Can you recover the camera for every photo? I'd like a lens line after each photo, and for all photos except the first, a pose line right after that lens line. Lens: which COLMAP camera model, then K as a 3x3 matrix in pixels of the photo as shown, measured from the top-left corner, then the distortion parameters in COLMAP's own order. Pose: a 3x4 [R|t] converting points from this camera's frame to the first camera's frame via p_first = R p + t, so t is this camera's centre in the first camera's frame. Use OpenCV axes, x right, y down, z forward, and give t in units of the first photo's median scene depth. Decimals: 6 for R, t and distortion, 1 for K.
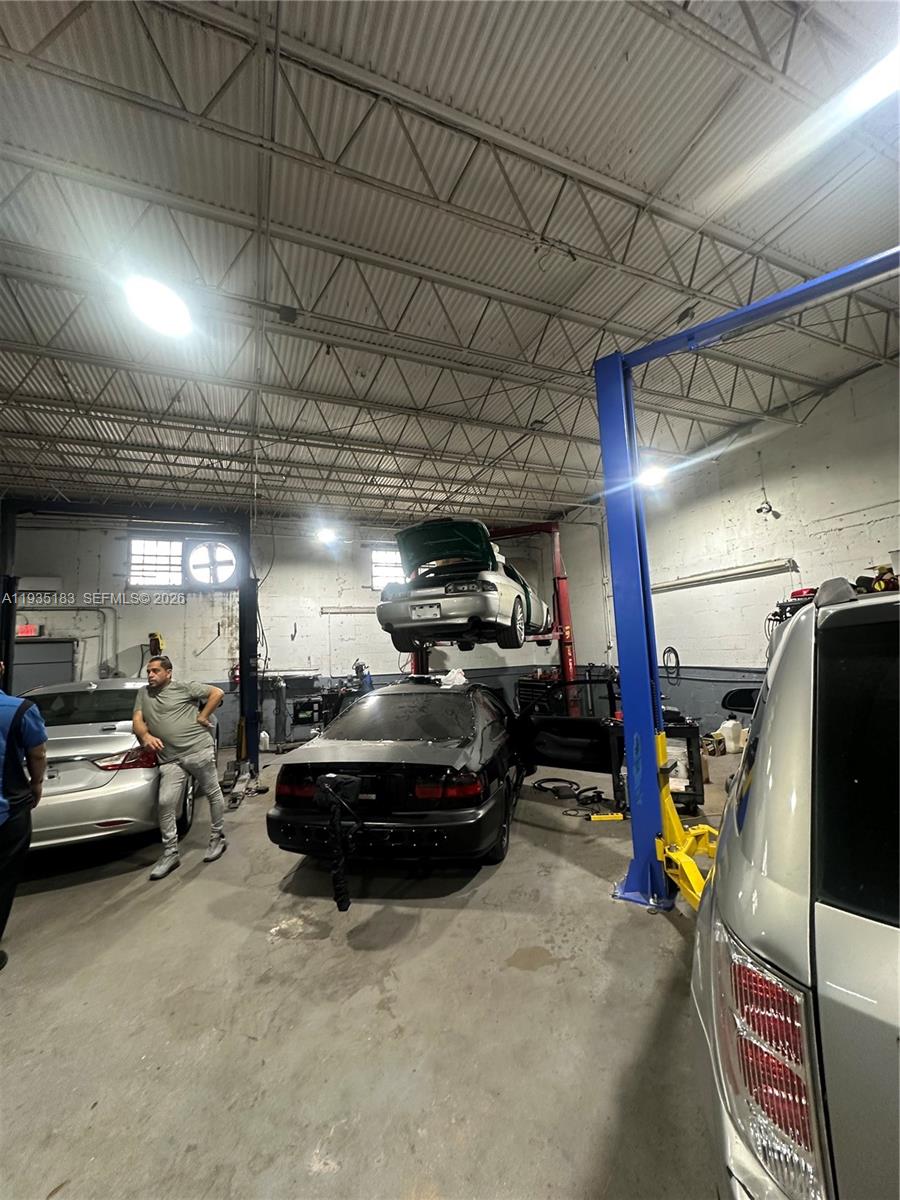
lens RADIAL K [[486.4, 0, 450.0], [0, 486.4, 600.0], [0, 0, 1]] dist [0.000292, -0.000040]
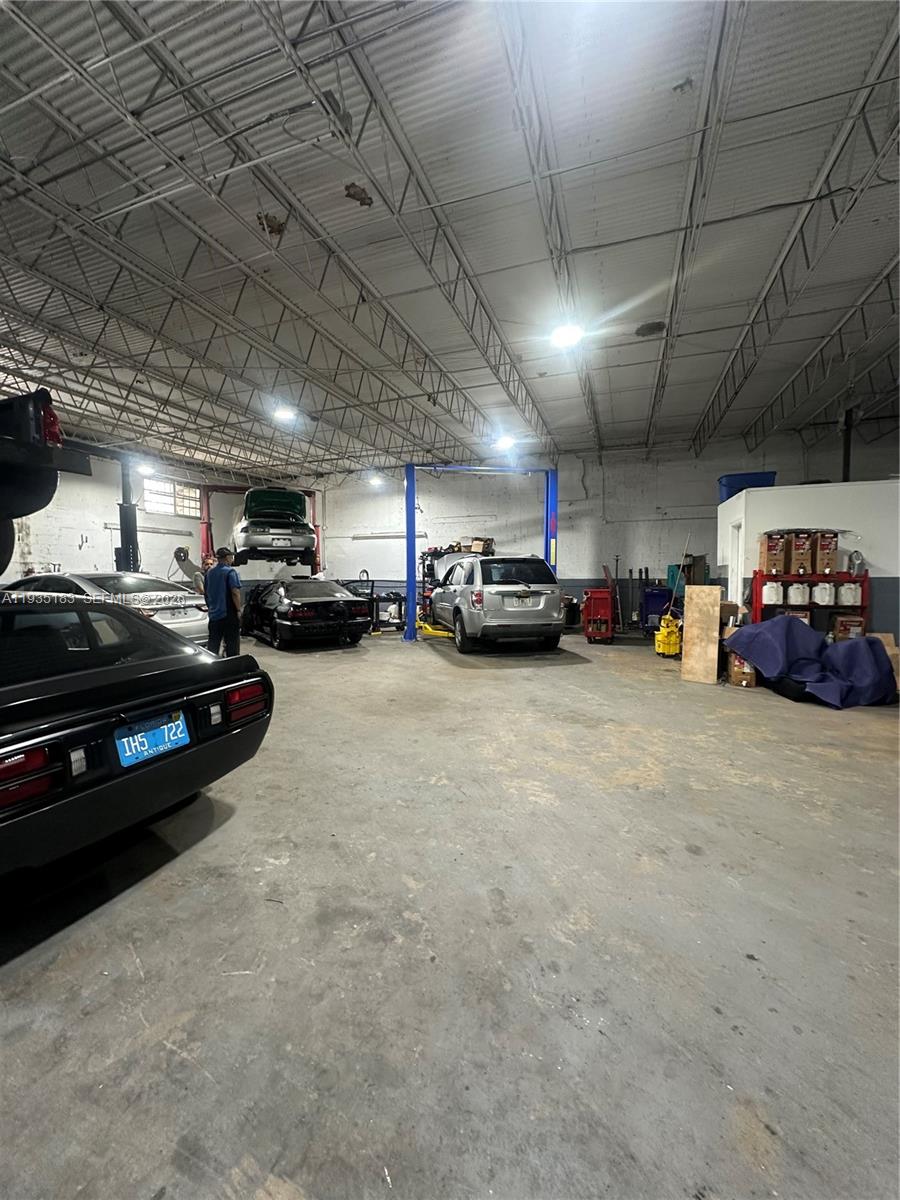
lens RADIAL K [[486.4, 0, 450.0], [0, 486.4, 600.0], [0, 0, 1]] dist [0.000292, -0.000040]
pose [[0.681543, 0.000945, 0.731778, -0.732442], [-0.105251, 0.989728, 0.096748, -0.003552], [-0.724170, -0.142959, 0.674642, -0.546352]]
